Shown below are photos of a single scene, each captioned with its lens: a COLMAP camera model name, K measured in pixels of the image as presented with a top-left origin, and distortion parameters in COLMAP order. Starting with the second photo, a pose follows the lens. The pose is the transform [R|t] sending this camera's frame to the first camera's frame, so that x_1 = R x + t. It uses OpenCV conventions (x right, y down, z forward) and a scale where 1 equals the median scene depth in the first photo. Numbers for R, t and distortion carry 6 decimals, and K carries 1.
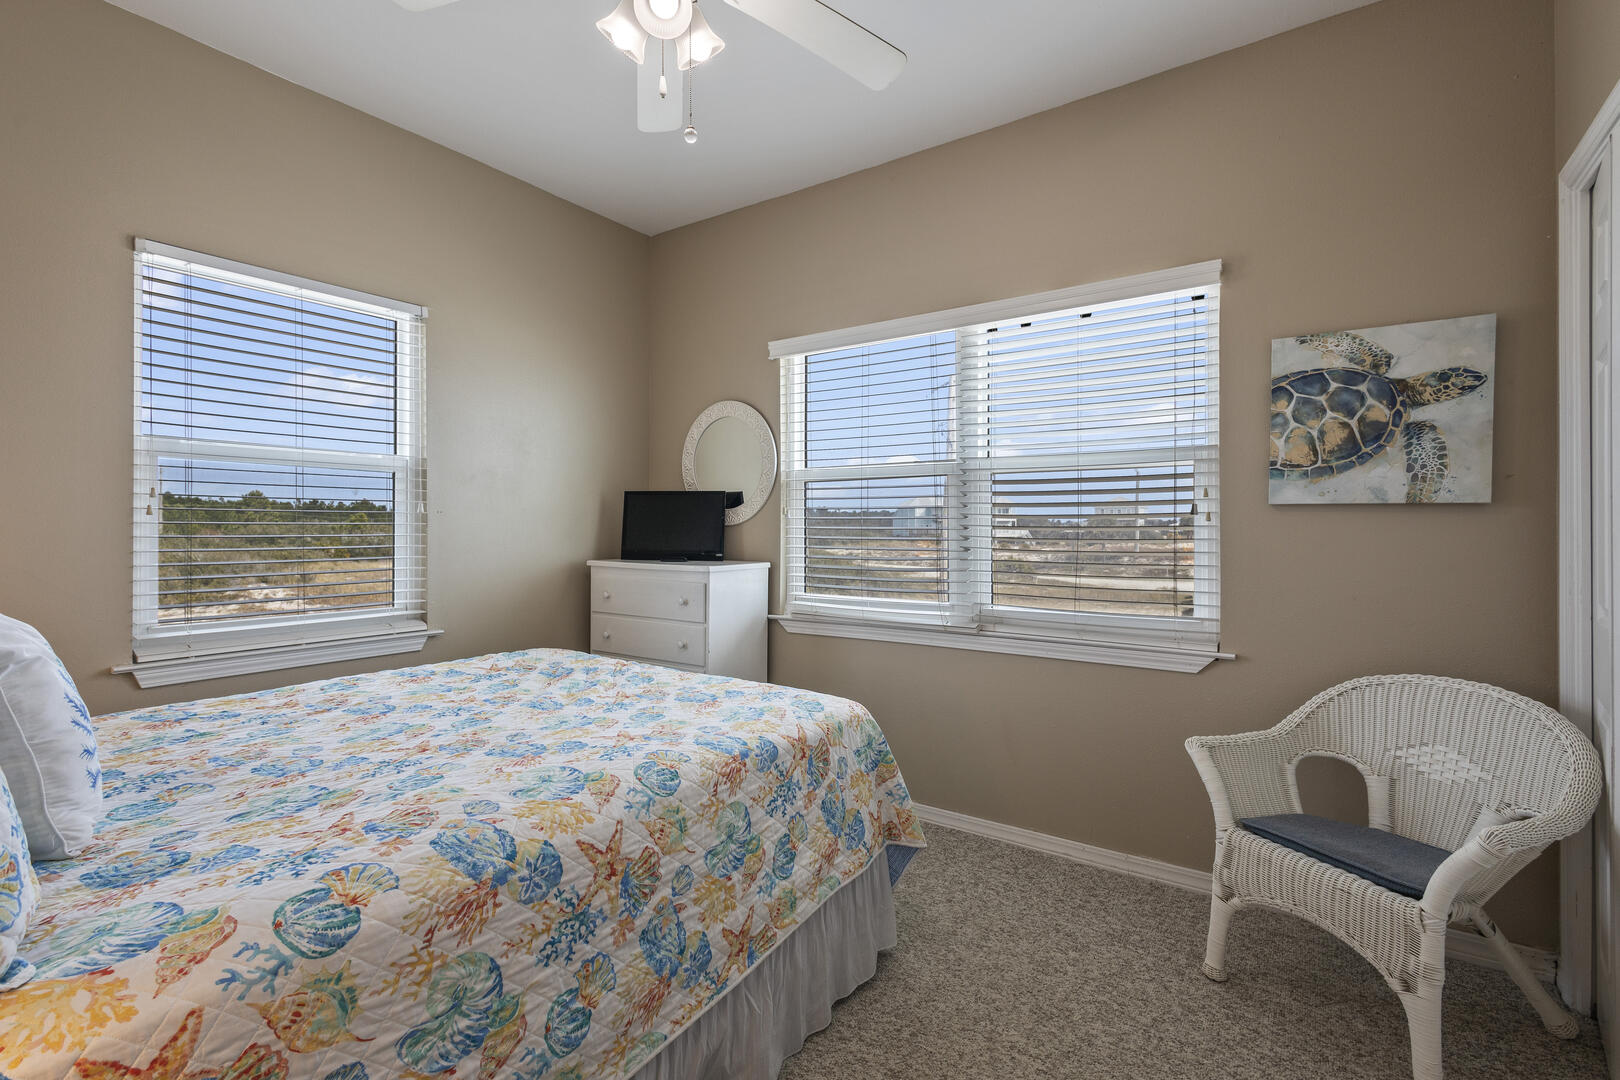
lens RADIAL K [[754.6, 0, 806.5], [0, 754.6, 532.4], [0, 0, 1]] dist [0.011025, 0.000090]
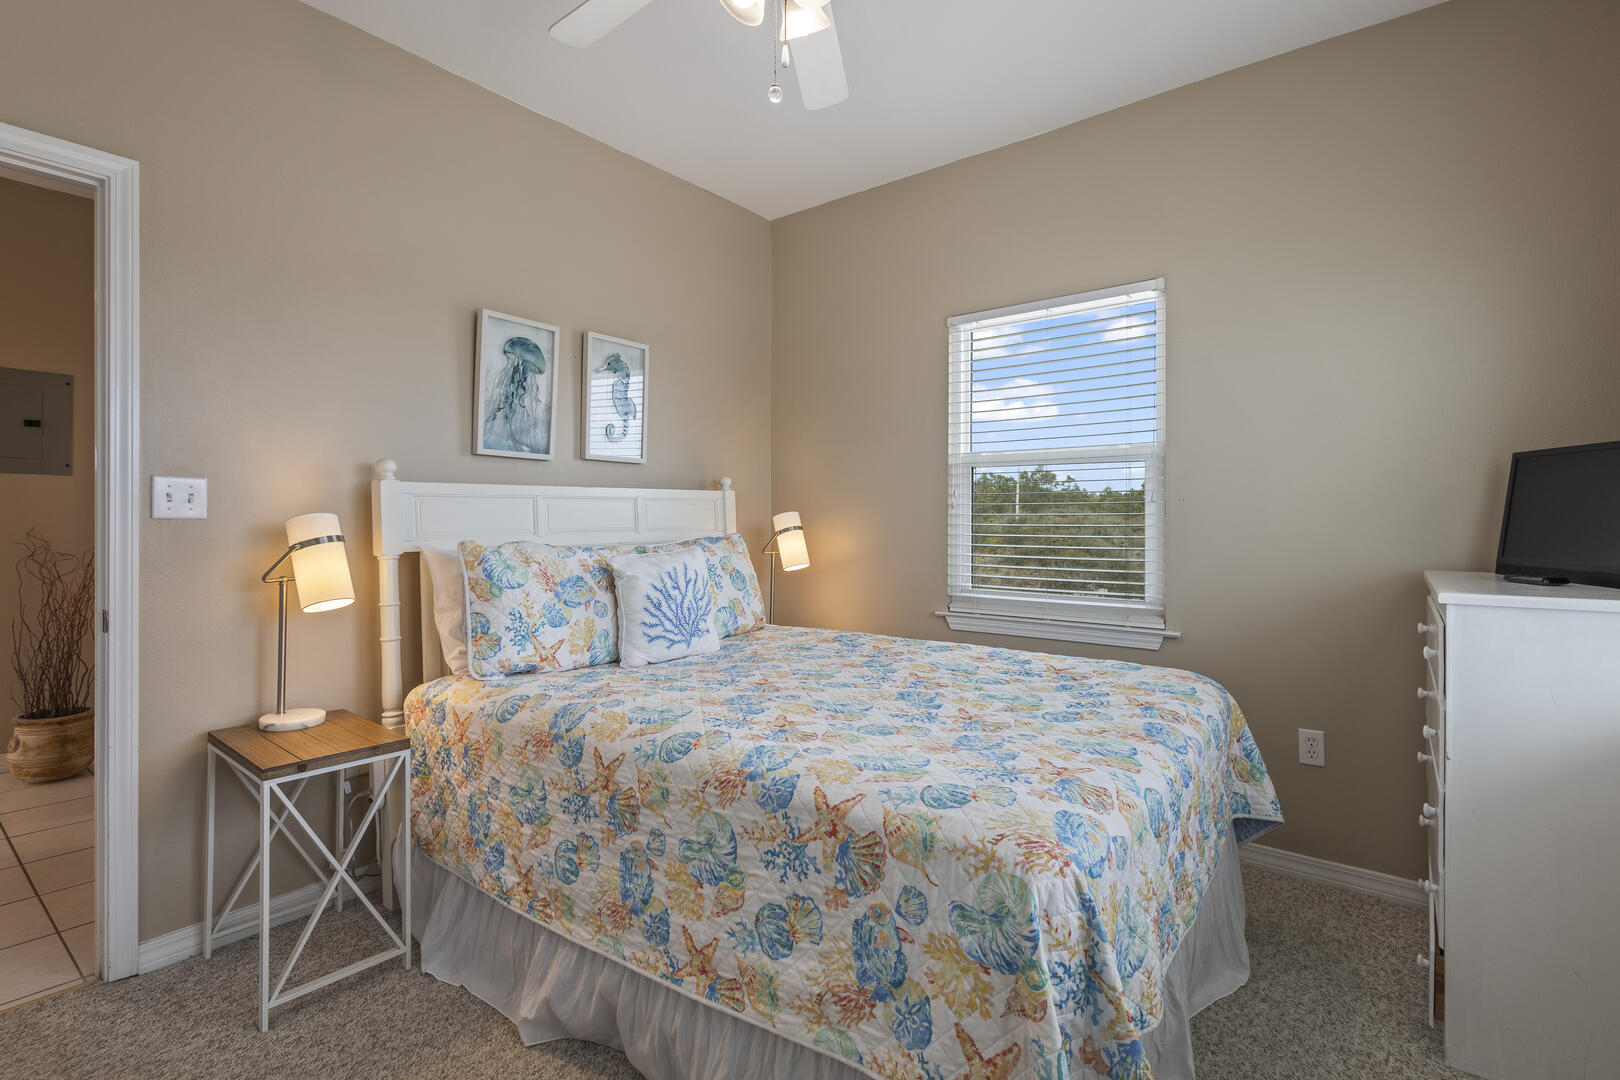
lens RADIAL K [[754.6, 0, 808.3], [0, 754.6, 526.0], [0, 0, 1]] dist [0.011025, 0.000090]
pose [[-0.059895, 0.010446, -0.998150, 0.833689], [-0.009068, 0.999898, 0.011009, -0.005379], [0.998163, 0.009711, -0.059794, 1.188062]]
